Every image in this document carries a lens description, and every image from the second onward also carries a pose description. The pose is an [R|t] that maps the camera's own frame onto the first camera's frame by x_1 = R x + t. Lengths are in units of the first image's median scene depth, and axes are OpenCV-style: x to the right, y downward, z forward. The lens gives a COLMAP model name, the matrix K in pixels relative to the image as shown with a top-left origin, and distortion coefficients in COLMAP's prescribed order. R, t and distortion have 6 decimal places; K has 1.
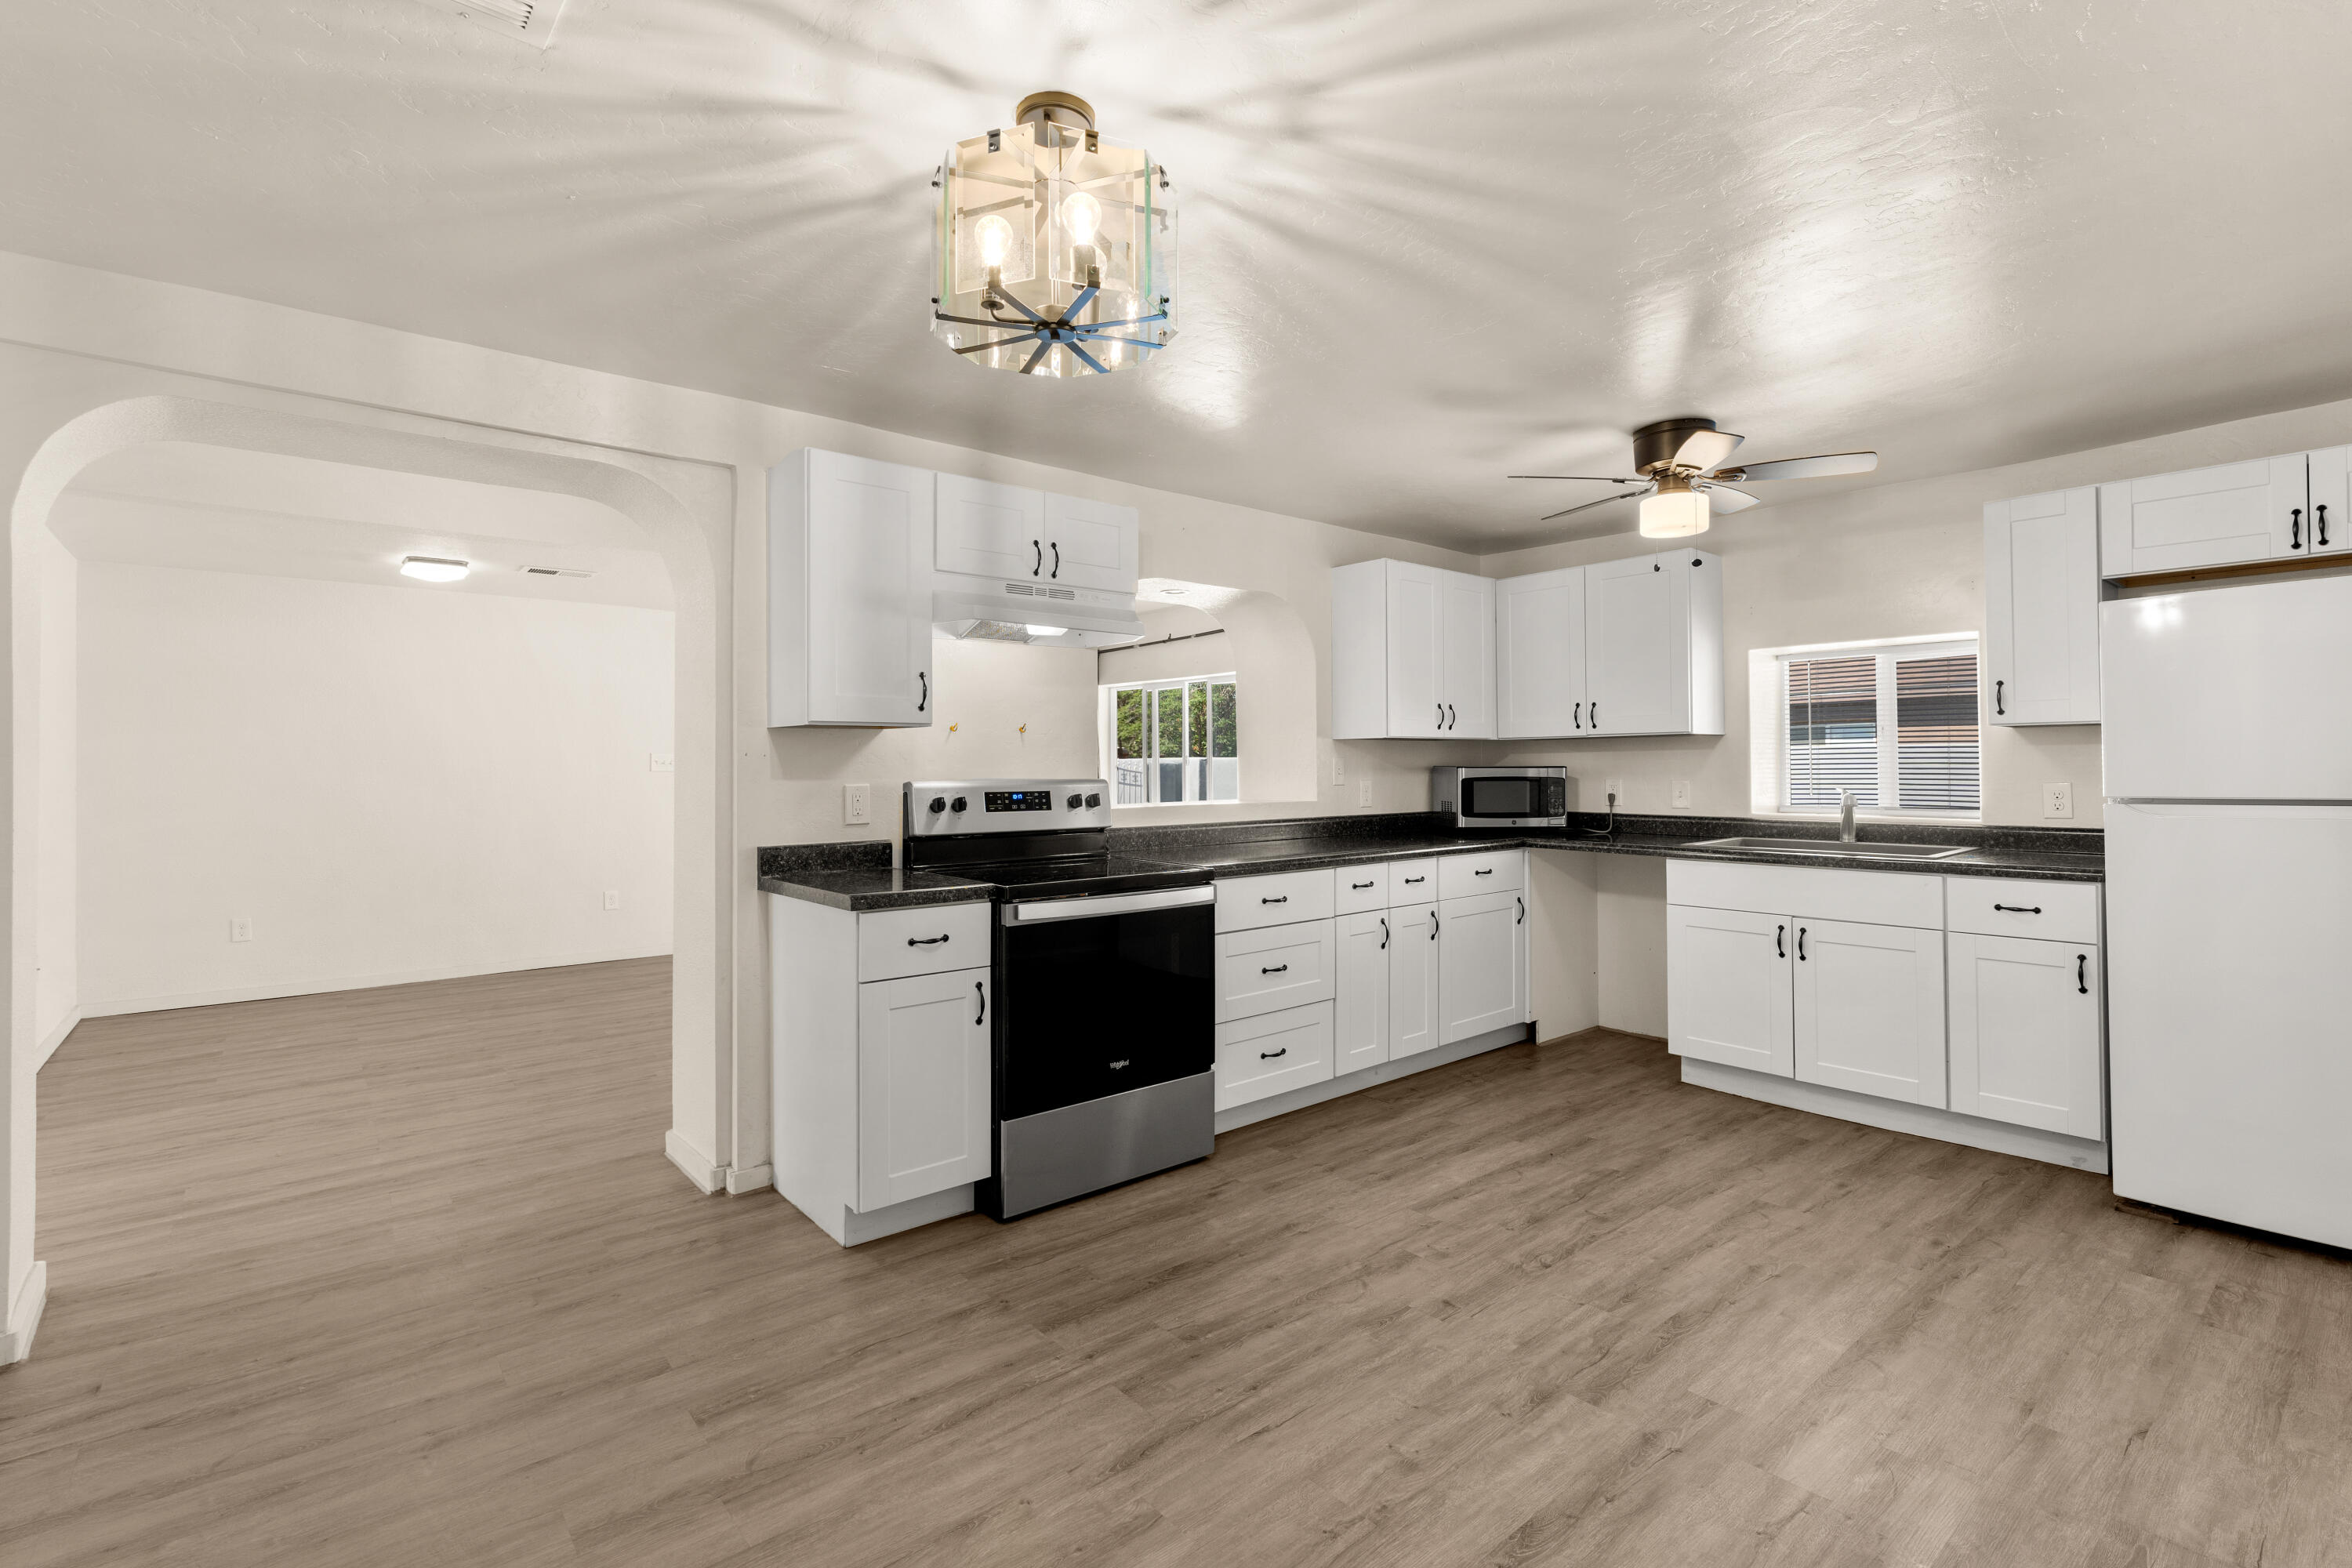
lens RADIAL K [[1070.2, 0, 1187.8], [0, 1070.2, 749.8], [0, 0, 1]] dist [-0.009185, 0.002283]
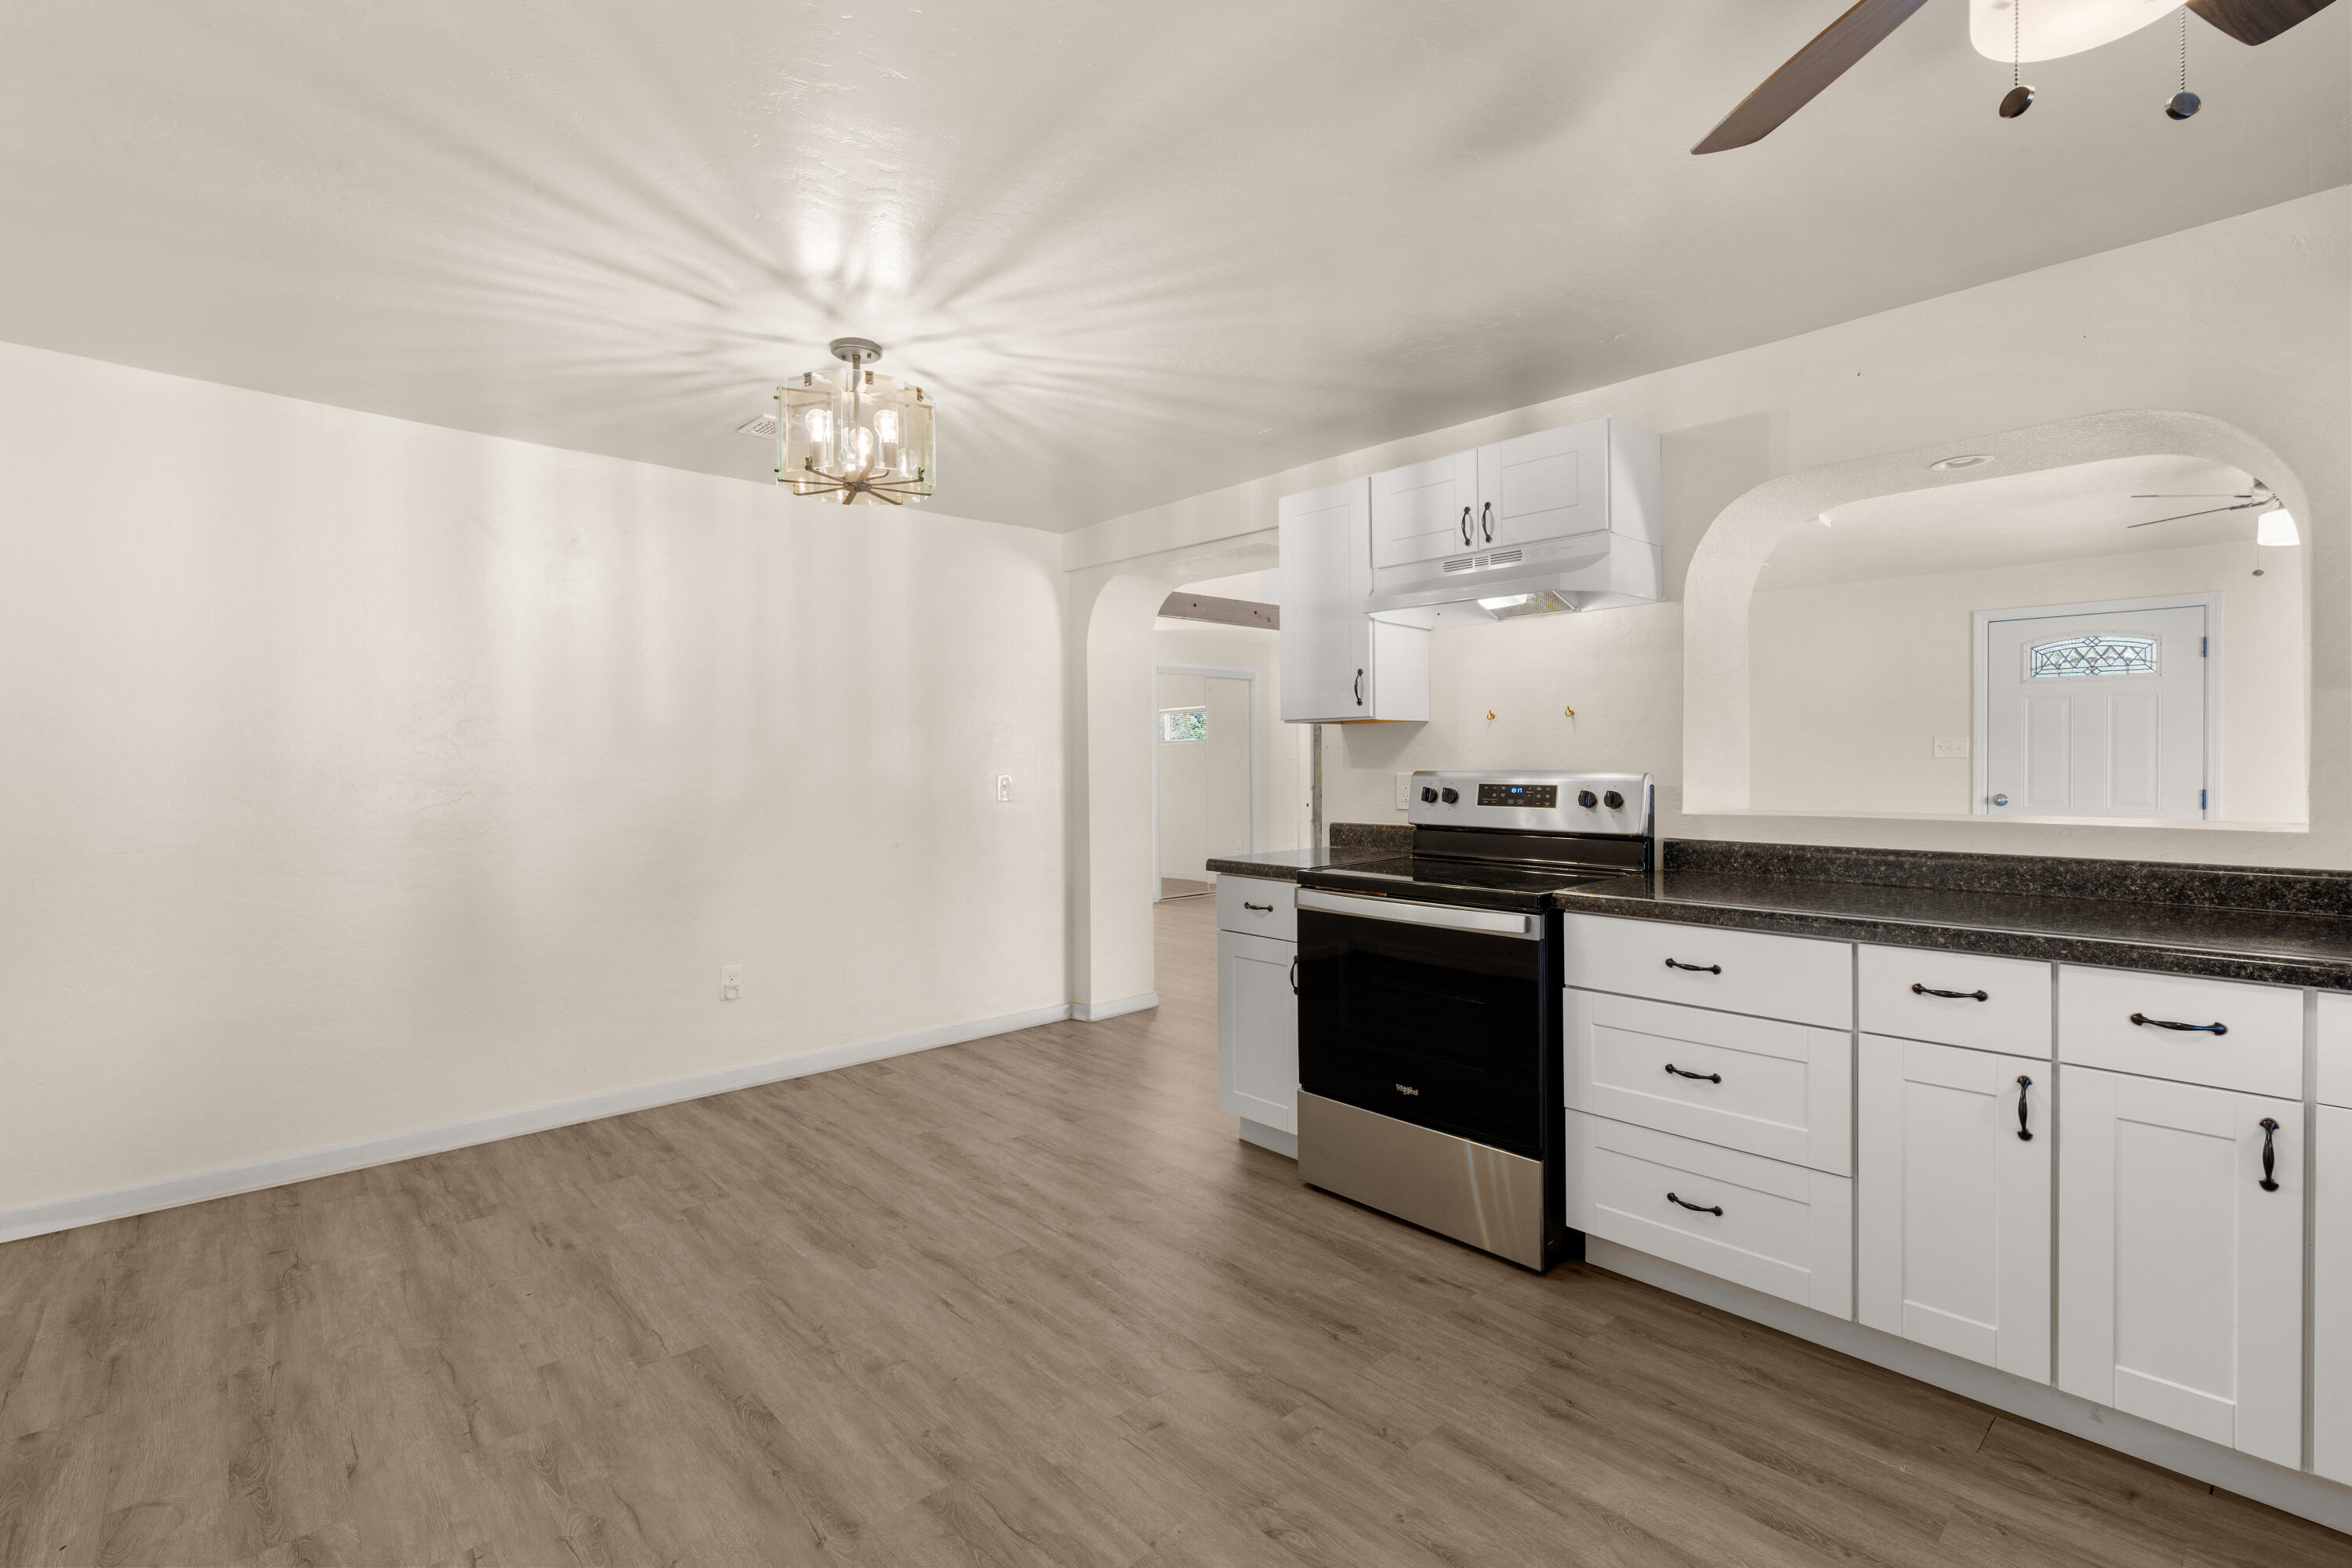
lens RADIAL K [[1070.2, 0, 1181.4], [0, 1070.2, 772.3], [0, 0, 1]] dist [-0.009185, 0.002283]
pose [[0.032314, 0.016700, -0.999338, 1.086803], [0.021493, 0.999618, 0.017400, 0.010878], [0.999247, -0.022041, 0.031943, 1.044105]]
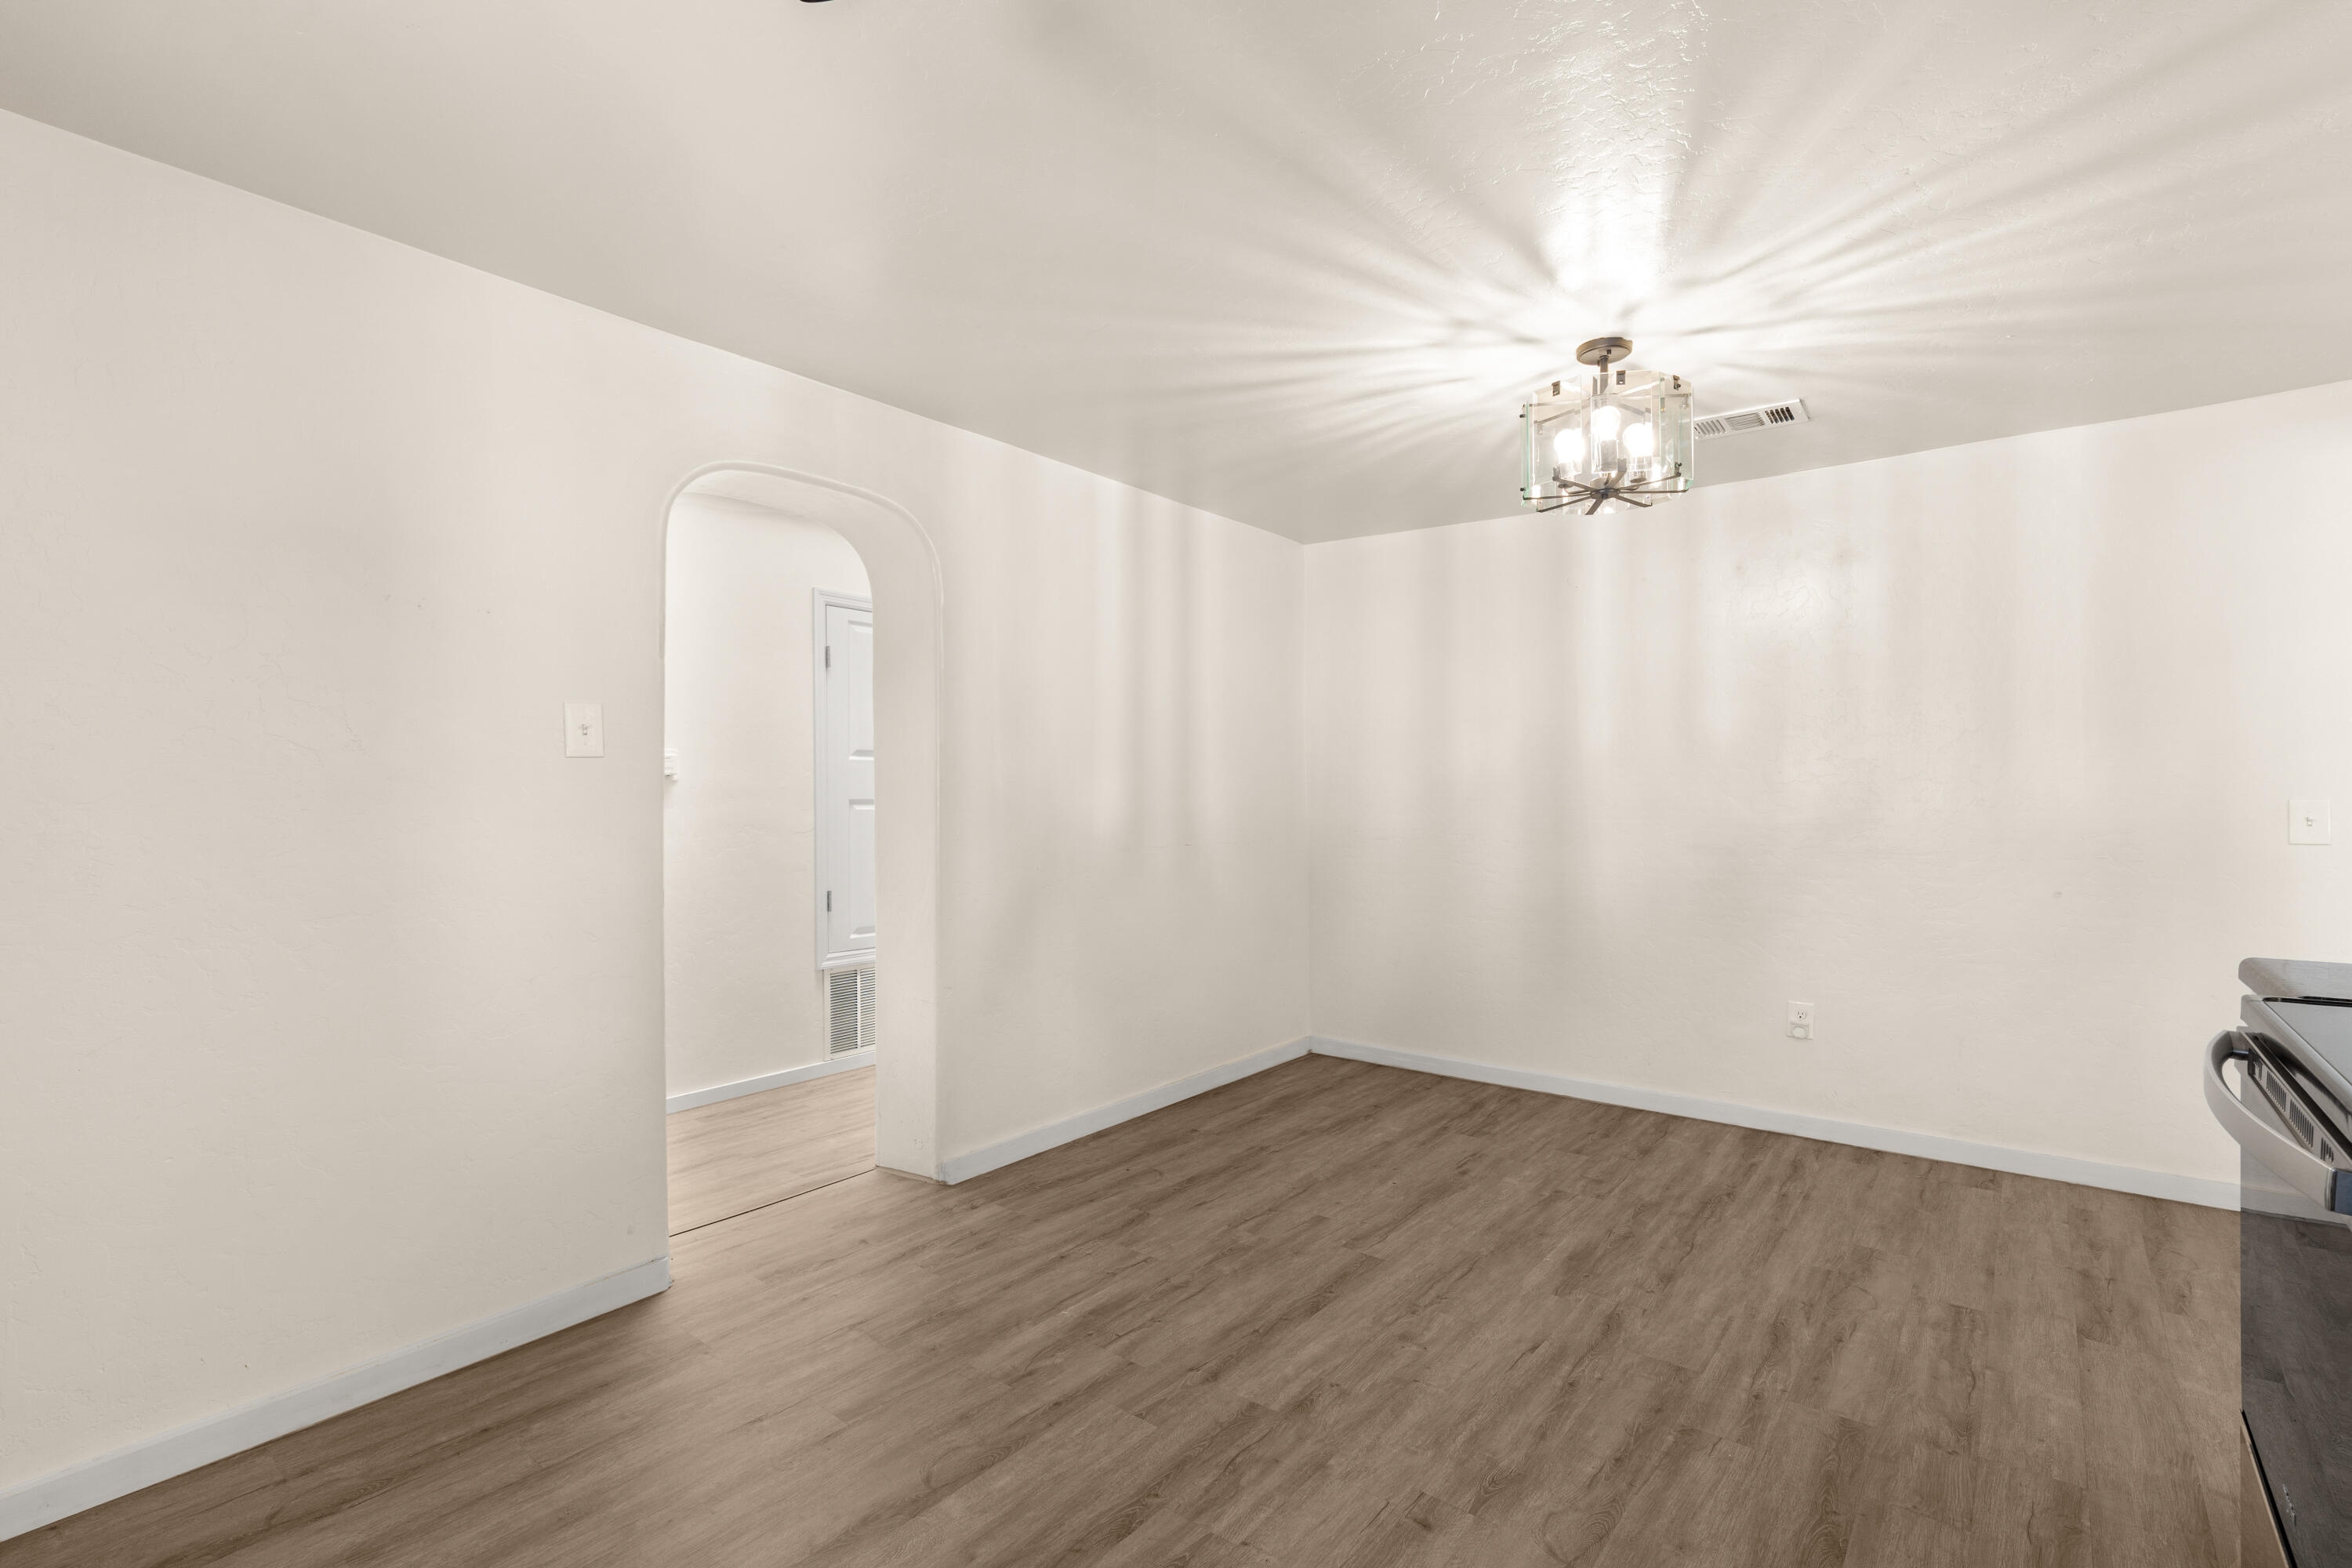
lens RADIAL K [[1070.2, 0, 1172.1], [0, 1070.2, 808.7], [0, 0, 1]] dist [-0.009185, 0.002283]
pose [[-0.983452, 0.014092, -0.180621, 0.556774], [0.013575, 0.999899, 0.004097, 0.030157], [0.180660, 0.001577, -0.983544, 1.746775]]
